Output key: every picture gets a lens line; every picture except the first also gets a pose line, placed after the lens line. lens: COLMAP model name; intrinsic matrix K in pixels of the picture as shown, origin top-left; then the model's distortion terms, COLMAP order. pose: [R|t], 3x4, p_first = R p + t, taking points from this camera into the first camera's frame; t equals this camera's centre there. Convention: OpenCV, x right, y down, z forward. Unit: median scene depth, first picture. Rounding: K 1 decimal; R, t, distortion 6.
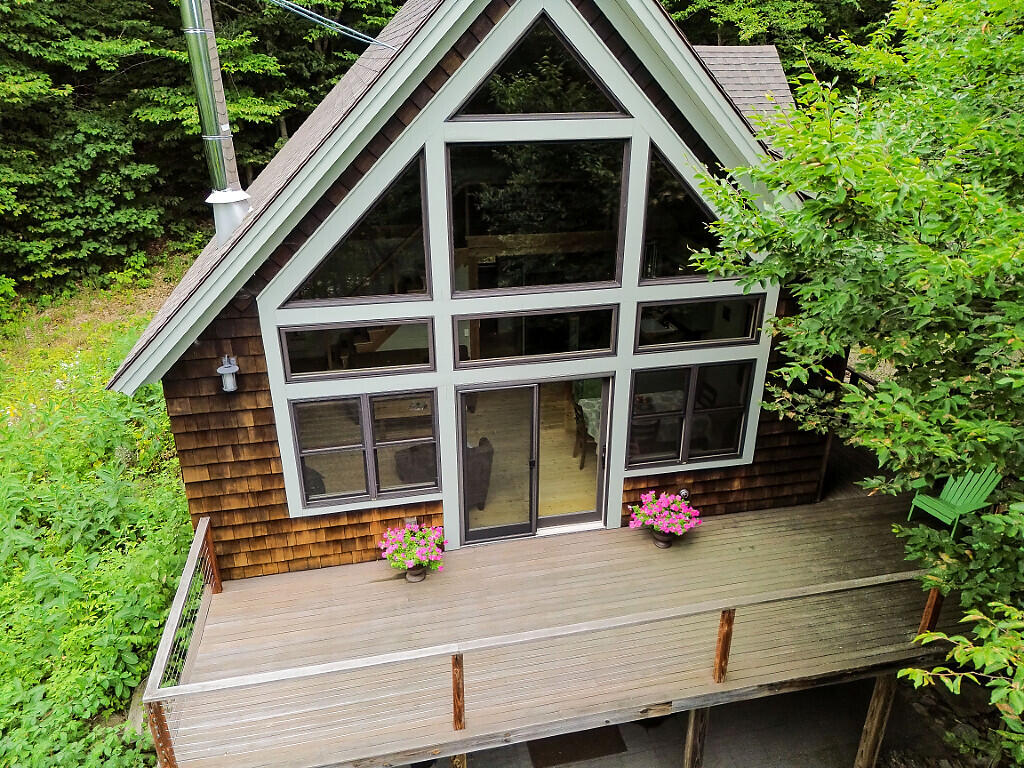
lens RADIAL K [[718.0, 0, 512.5], [0, 718.0, 383.6], [0, 0, 1]] dist [0.012603, -0.008883]
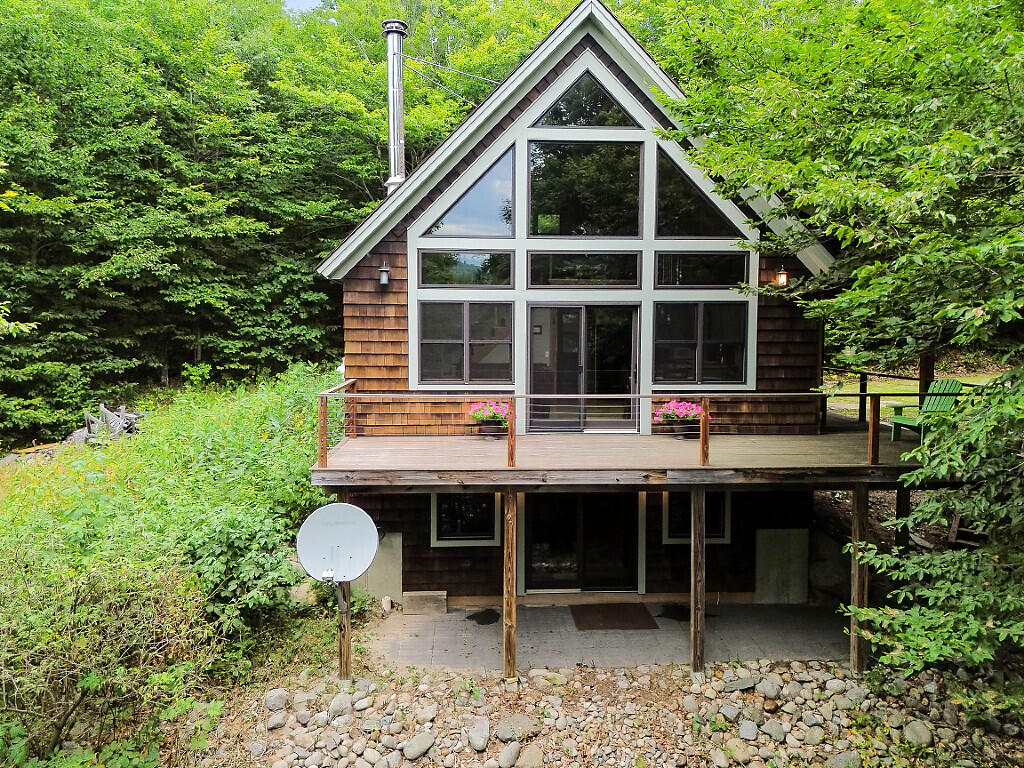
lens RADIAL K [[718.0, 0, 512.3], [0, 718.0, 351.7], [0, 0, 1]] dist [0.012603, -0.008883]
pose [[0.987303, 0.014121, -0.158217, 0.115158], [-0.068587, 0.936303, -0.344430, 0.571236], [0.143275, 0.350909, 0.925384, -0.308067]]
